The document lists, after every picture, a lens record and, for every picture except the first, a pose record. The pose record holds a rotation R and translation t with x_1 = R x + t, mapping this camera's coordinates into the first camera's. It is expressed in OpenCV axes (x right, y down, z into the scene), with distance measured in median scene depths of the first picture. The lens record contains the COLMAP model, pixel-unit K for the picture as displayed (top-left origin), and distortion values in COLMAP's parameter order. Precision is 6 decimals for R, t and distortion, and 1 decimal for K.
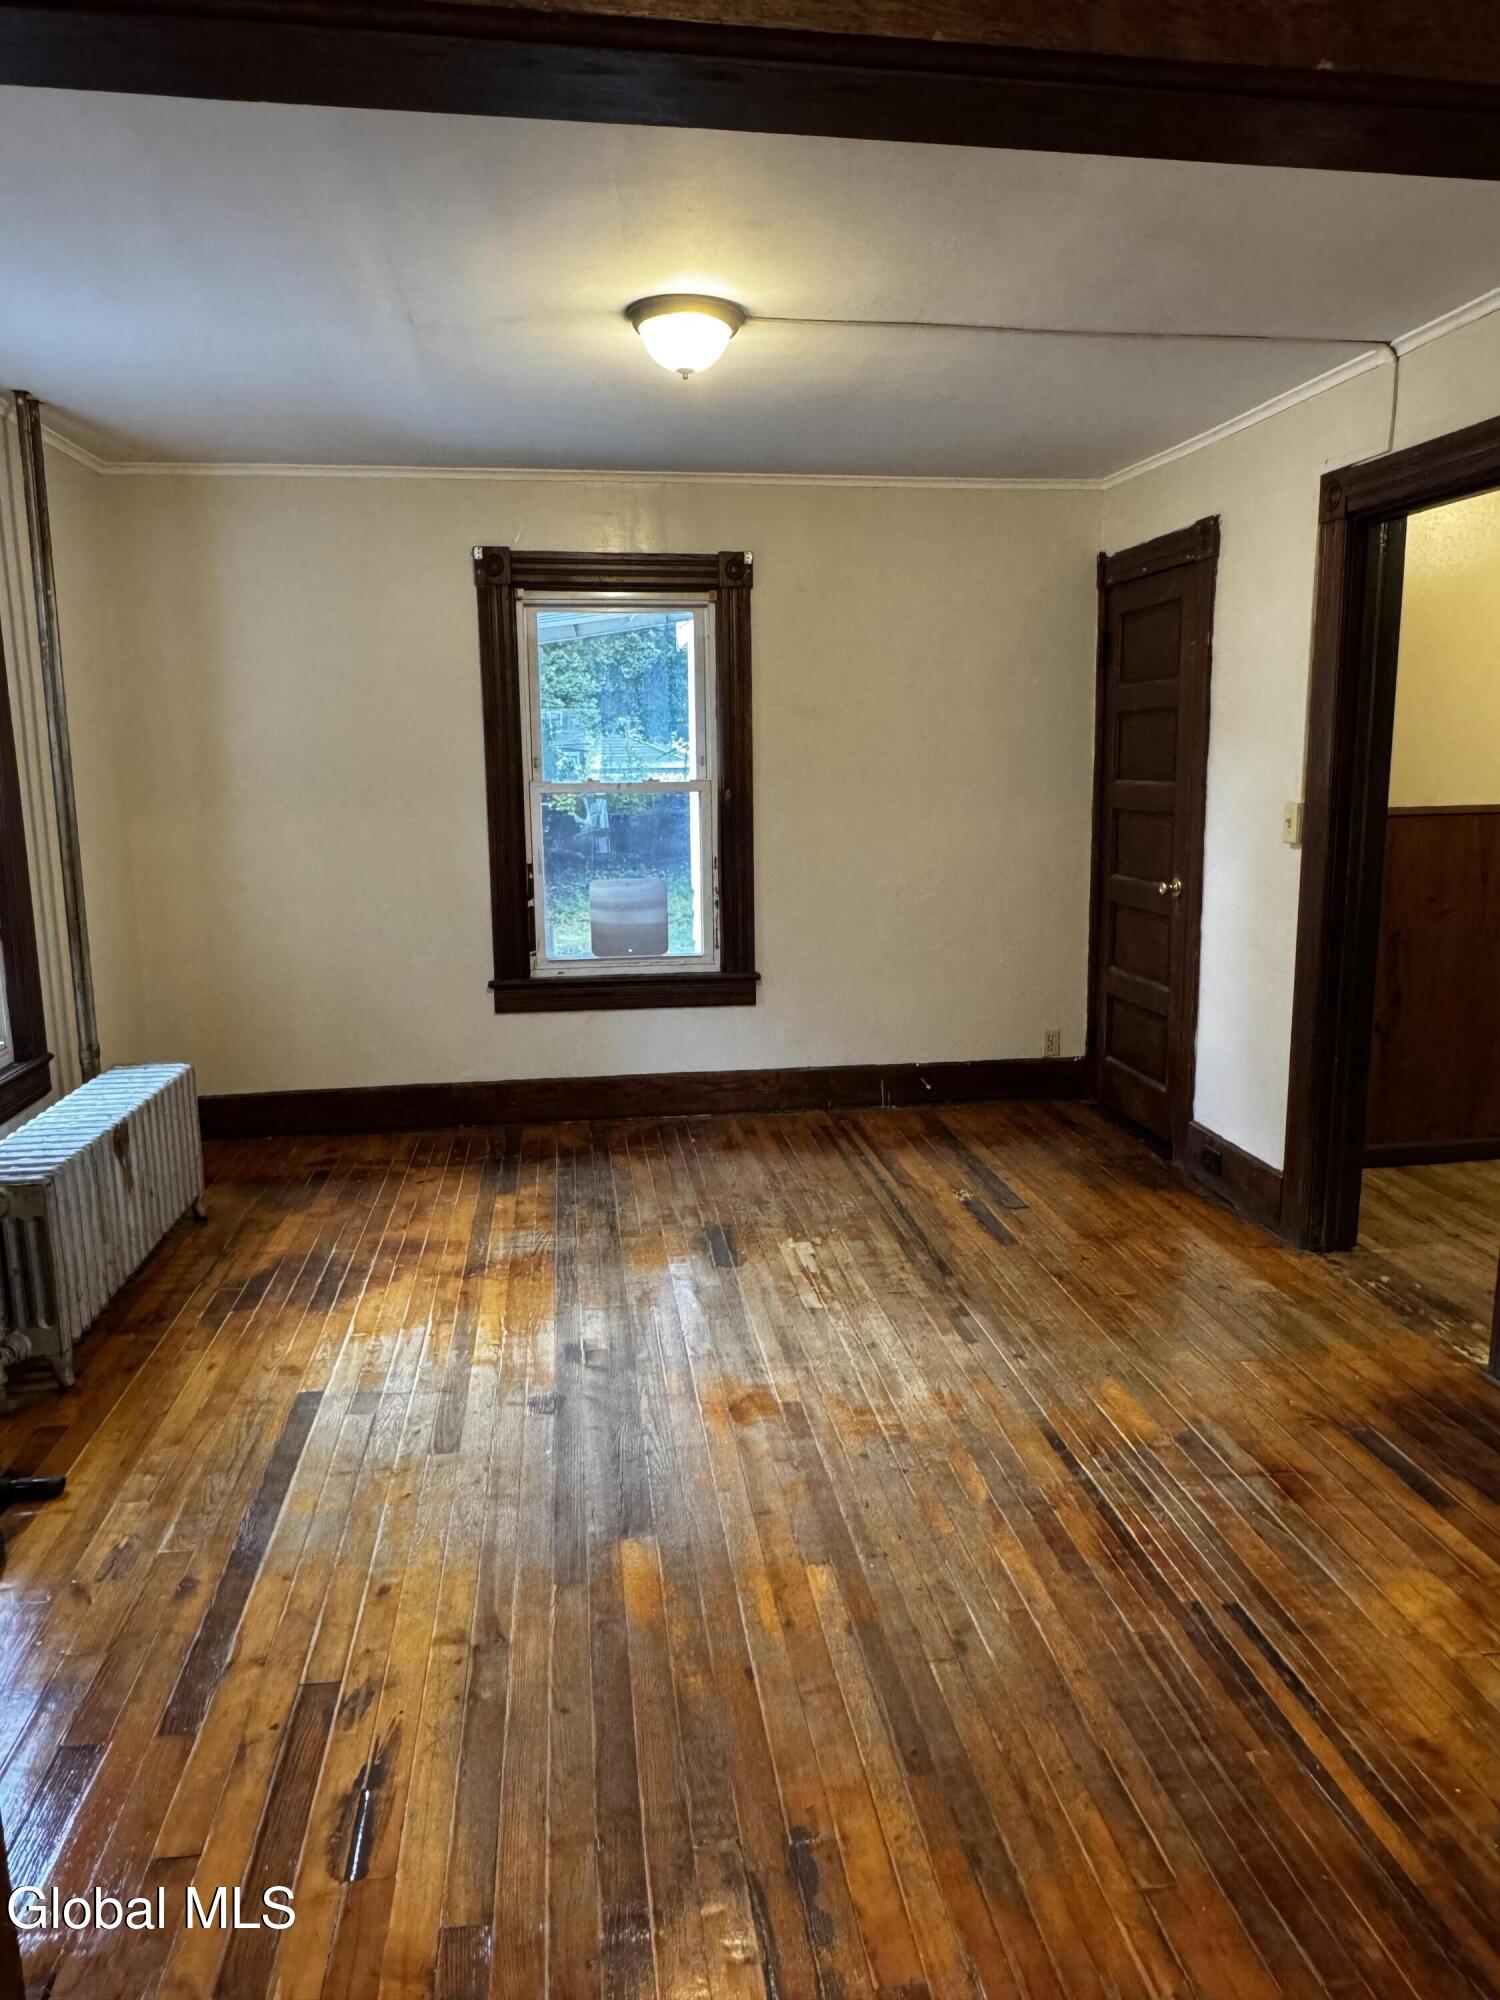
lens RADIAL K [[1338.7, 0, 750.0], [0, 1338.7, 1000.0], [0, 0, 1]] dist [-0.001644, 0.000784]
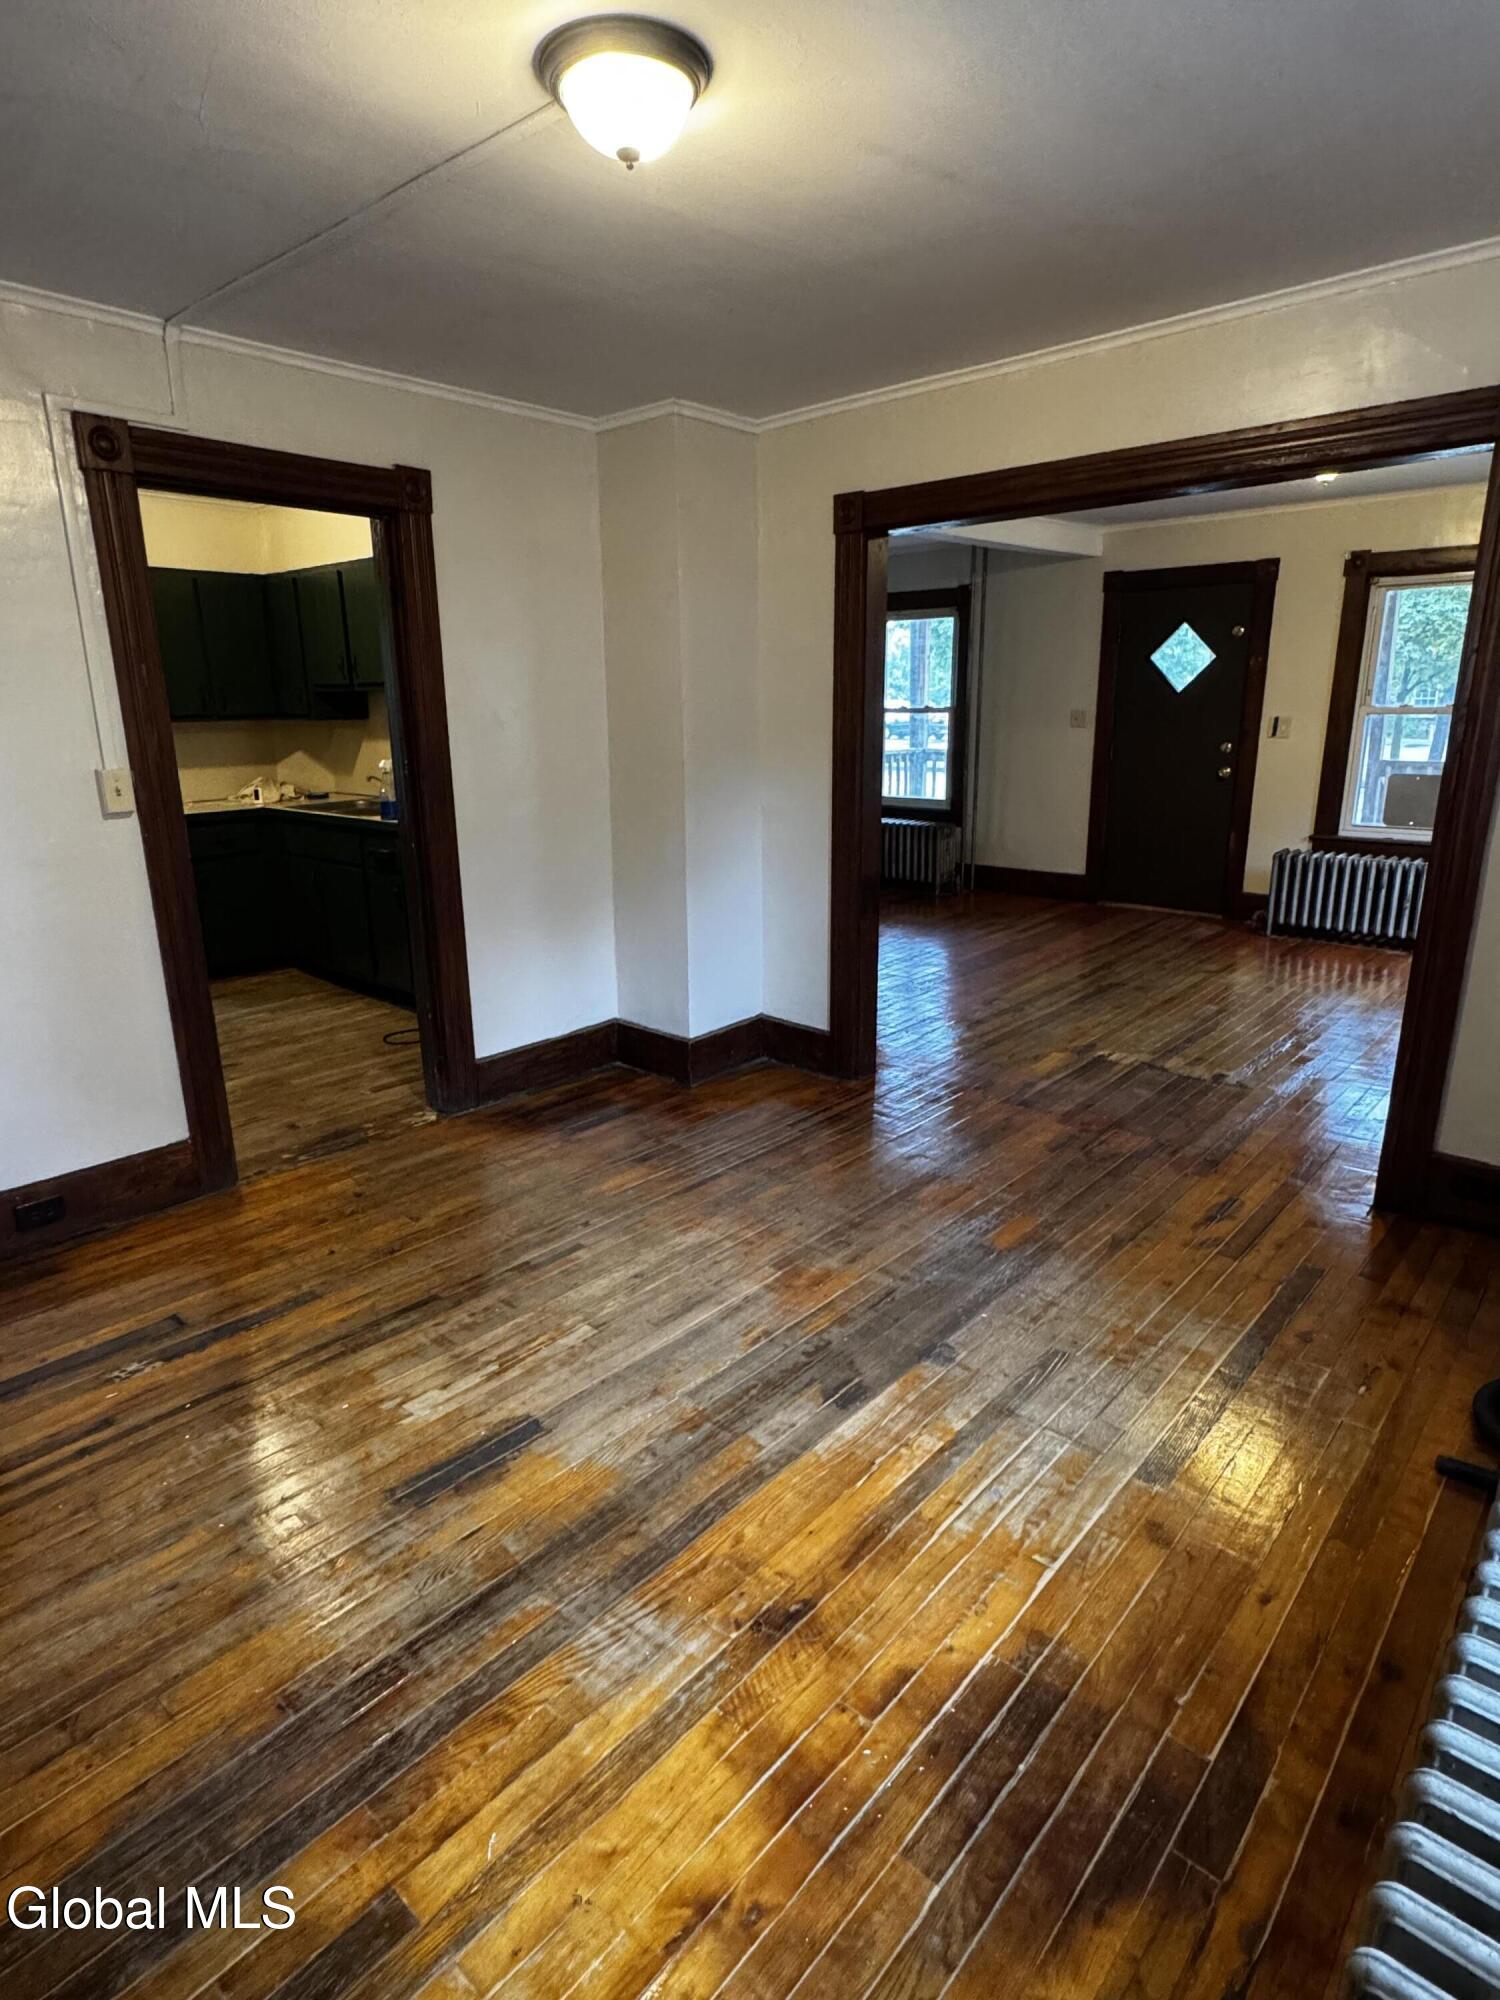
lens RADIAL K [[1091.9, 0, 750.0], [0, 1091.9, 1000.0], [0, 0, 1]] dist [-0.000798, 0.000407]
pose [[-0.652839, -0.181807, 0.735355, -0.519039], [0.152976, 0.919125, 0.363052, -0.224330], [-0.741889, 0.349506, -0.572229, 1.247654]]
